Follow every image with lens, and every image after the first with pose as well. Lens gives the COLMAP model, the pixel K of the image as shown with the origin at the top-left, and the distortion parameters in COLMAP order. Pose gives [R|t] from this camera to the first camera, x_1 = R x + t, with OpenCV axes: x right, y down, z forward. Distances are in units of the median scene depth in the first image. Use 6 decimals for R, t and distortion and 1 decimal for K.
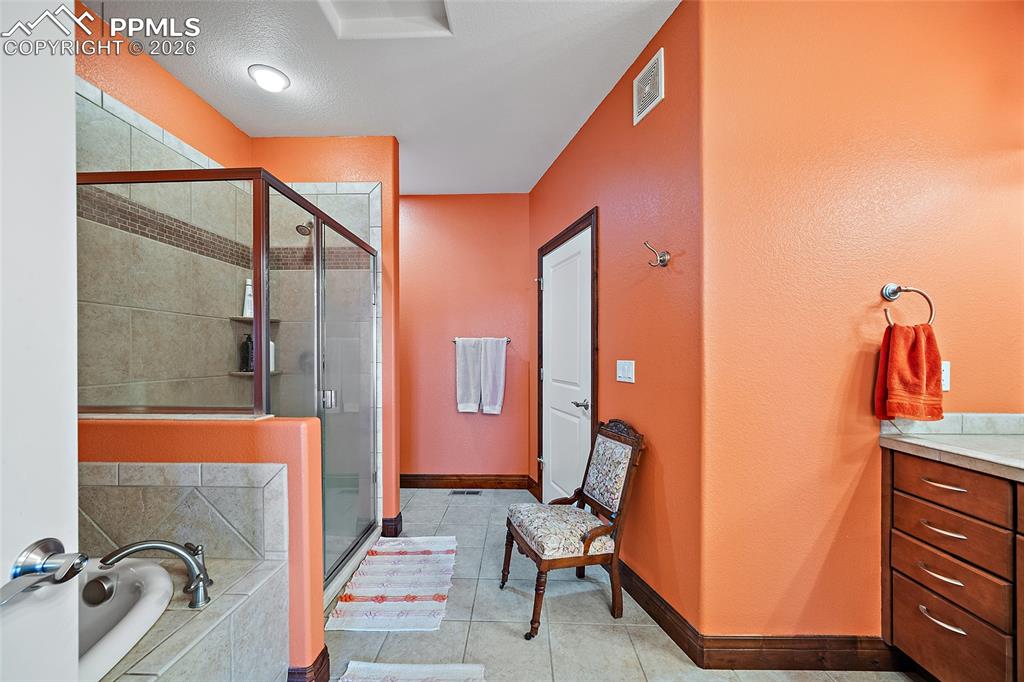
lens RADIAL K [[402.9, 0, 505.3], [0, 402.9, 355.2], [0, 0, 1]] dist [-0.001478, 0.000334]
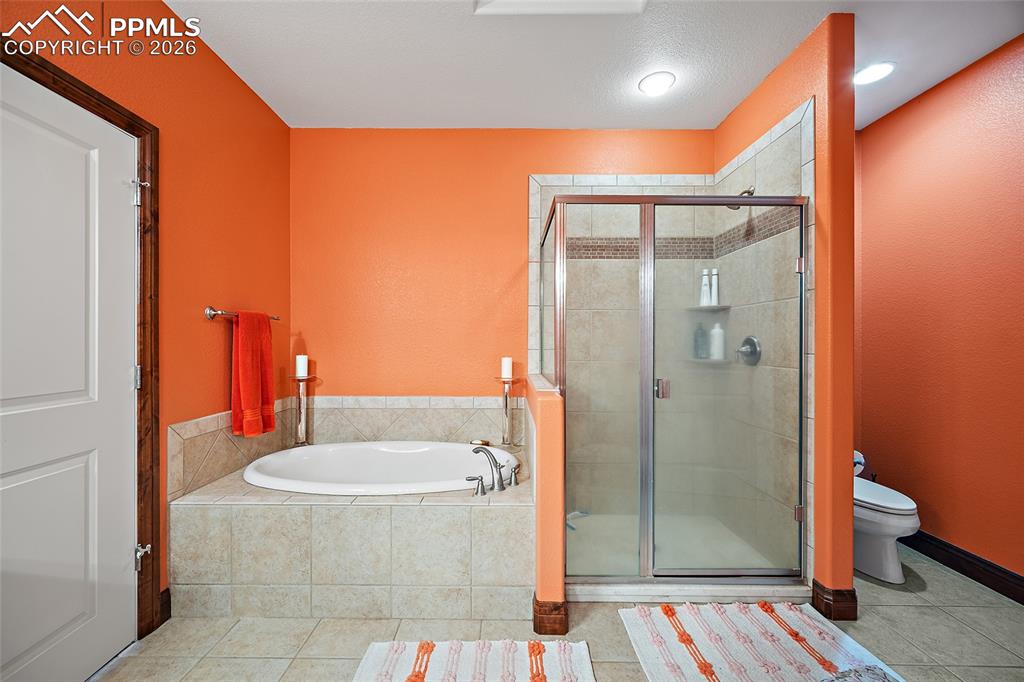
lens RADIAL K [[402.9, 0, 506.1], [0, 402.9, 341.6], [0, 0, 1]] dist [-0.001478, 0.000334]
pose [[0.030407, 0.000989, -0.999537, 0.460755], [-0.006111, 0.999981, 0.000804, -0.001503], [0.999519, 0.006084, 0.030413, 0.555172]]
